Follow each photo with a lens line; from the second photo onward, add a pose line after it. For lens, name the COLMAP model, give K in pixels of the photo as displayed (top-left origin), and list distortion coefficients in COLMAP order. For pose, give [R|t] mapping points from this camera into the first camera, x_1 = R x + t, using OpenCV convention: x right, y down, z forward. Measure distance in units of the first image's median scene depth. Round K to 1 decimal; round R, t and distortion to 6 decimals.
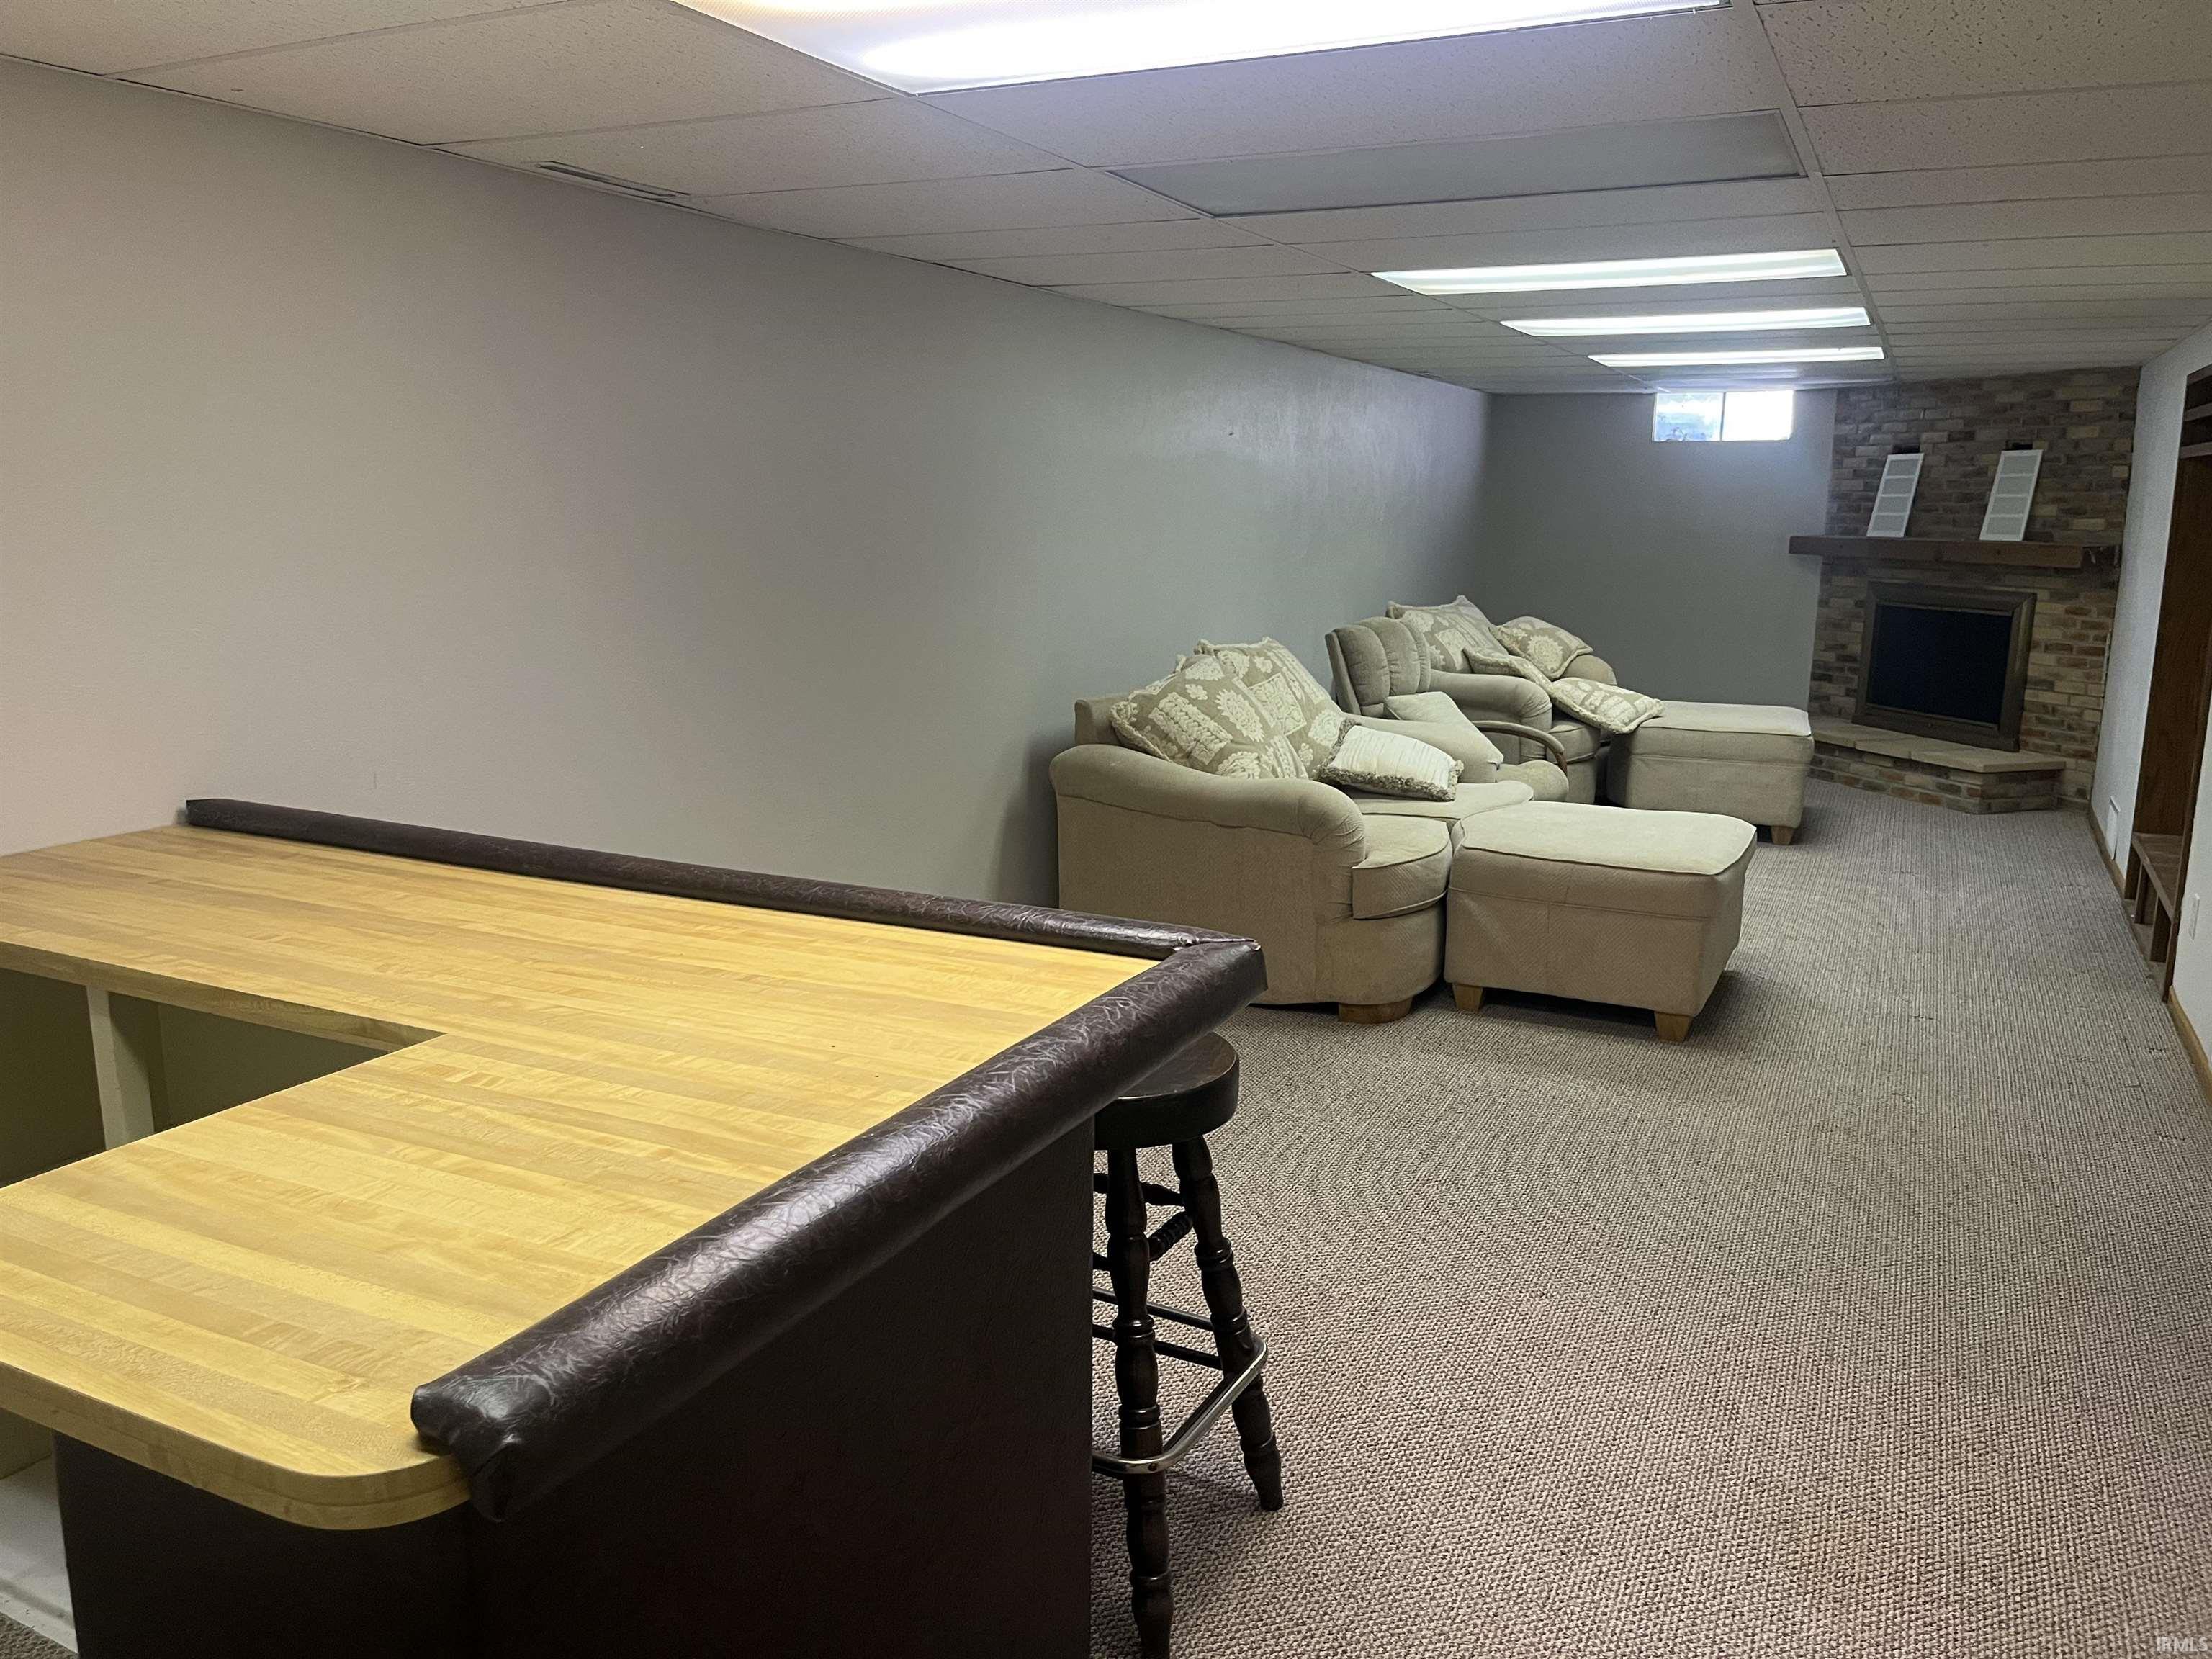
lens RADIAL K [[1672.0, 0, 1106.2], [0, 1672.0, 859.1], [0, 0, 1]] dist [0.018083, -0.007335]
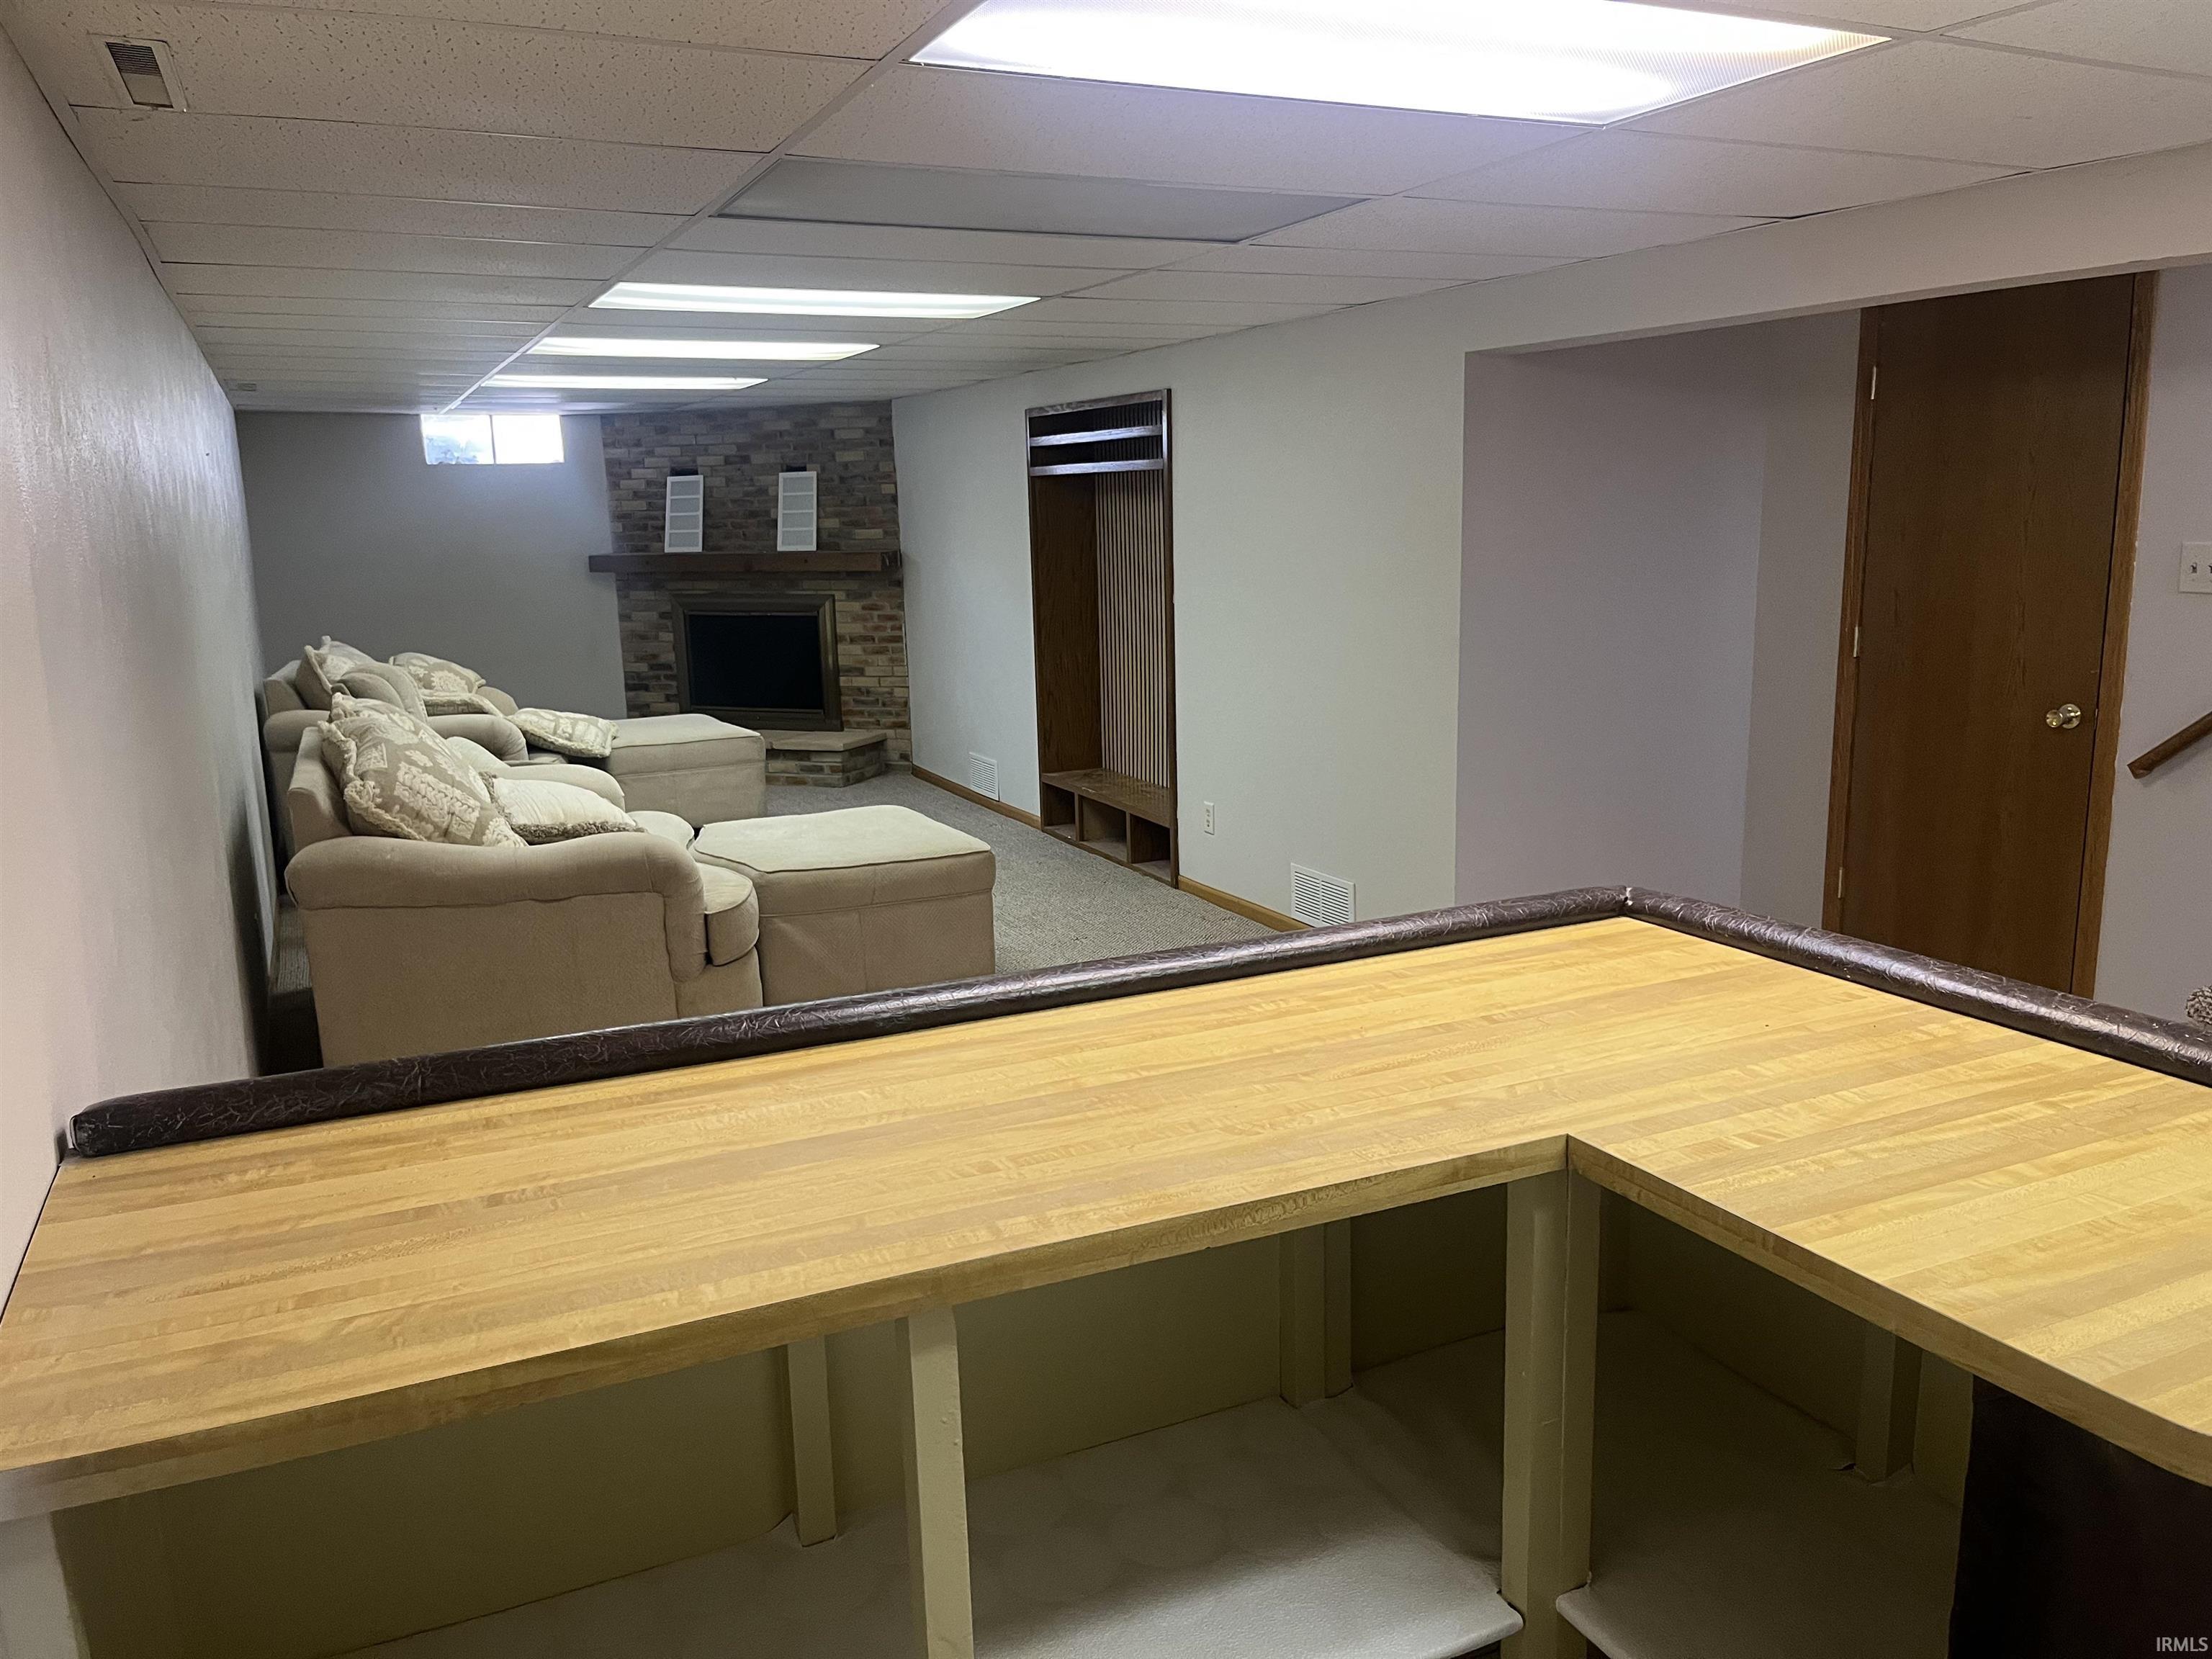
lens RADIAL K [[1672.0, 0, 1106.2], [0, 1672.0, 859.1], [0, 0, 1]] dist [0.018083, -0.007335]
pose [[0.628883, -0.182197, 0.755850, -0.241057], [0.192488, 0.978376, 0.075683, -0.030320], [-0.753295, 0.097896, 0.650356, 0.122509]]
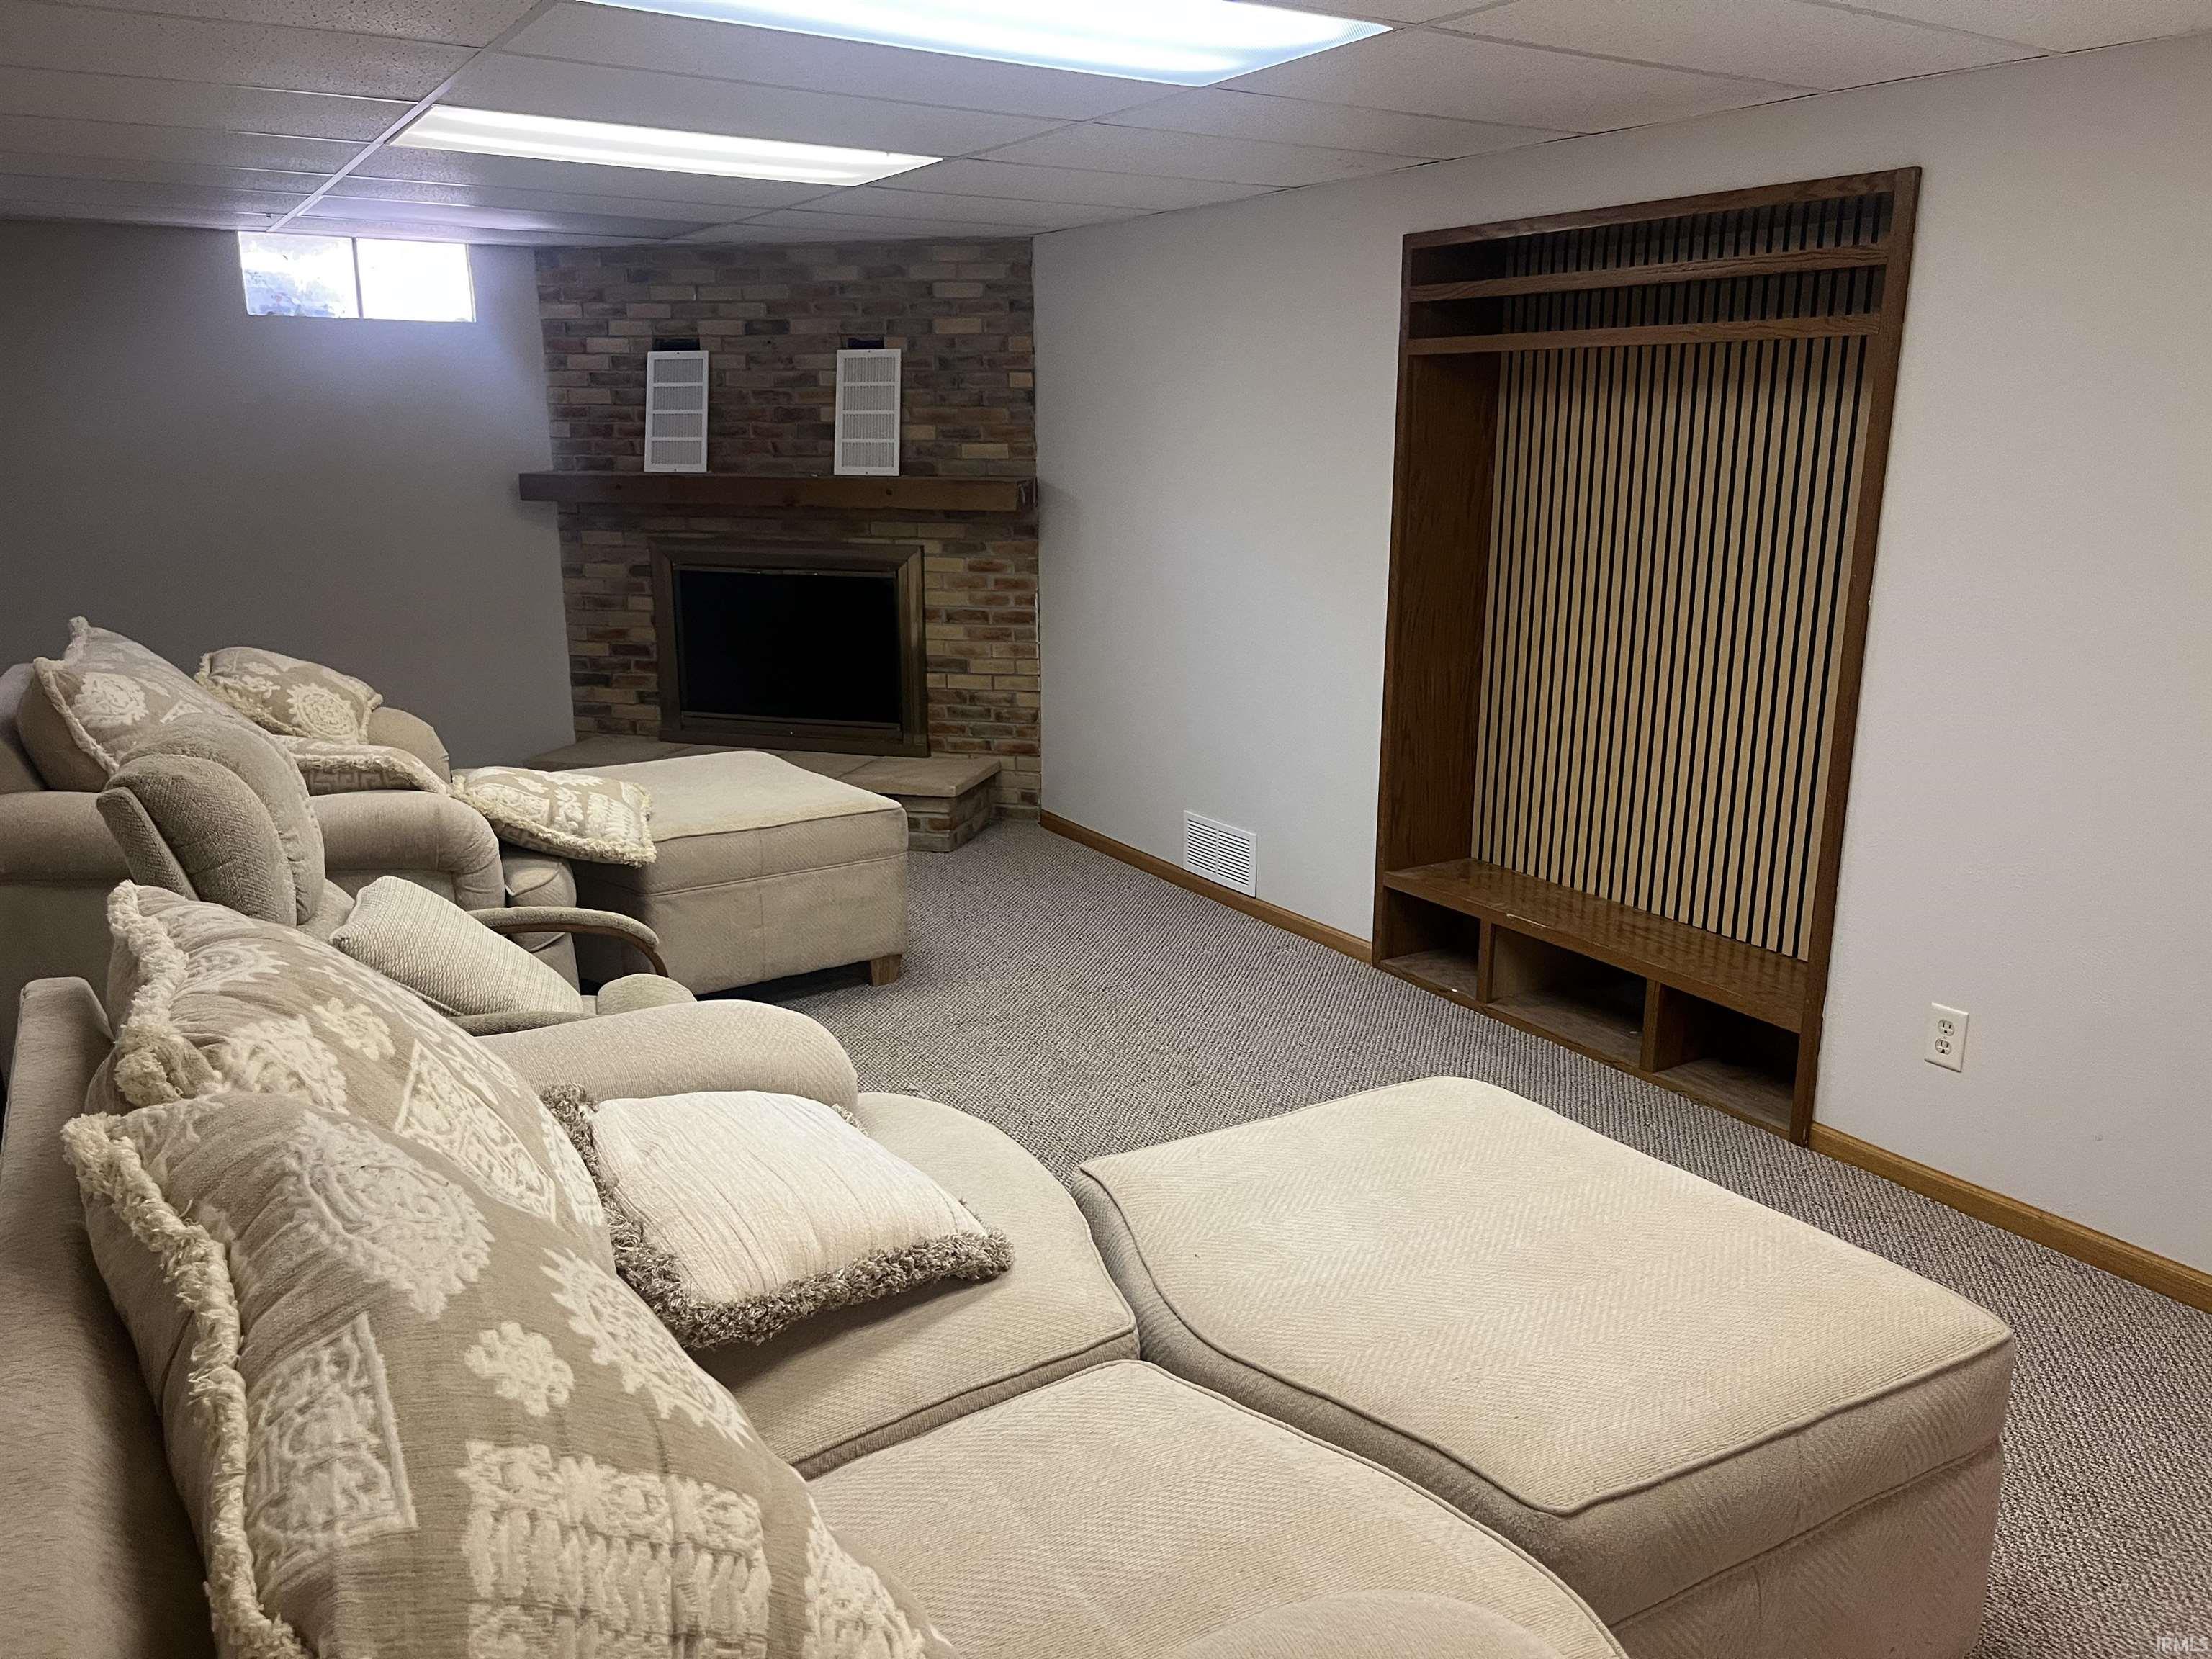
lens RADIAL K [[1683.3, 0, 1106.9], [0, 1683.3, 844.8], [0, 0, 1]] dist [0.029680, -0.002825]
pose [[0.543183, -0.207014, 0.813694, -0.038400], [0.178630, 0.975434, 0.128918, -0.111587], [-0.820392, 0.075324, 0.566818, 0.525223]]
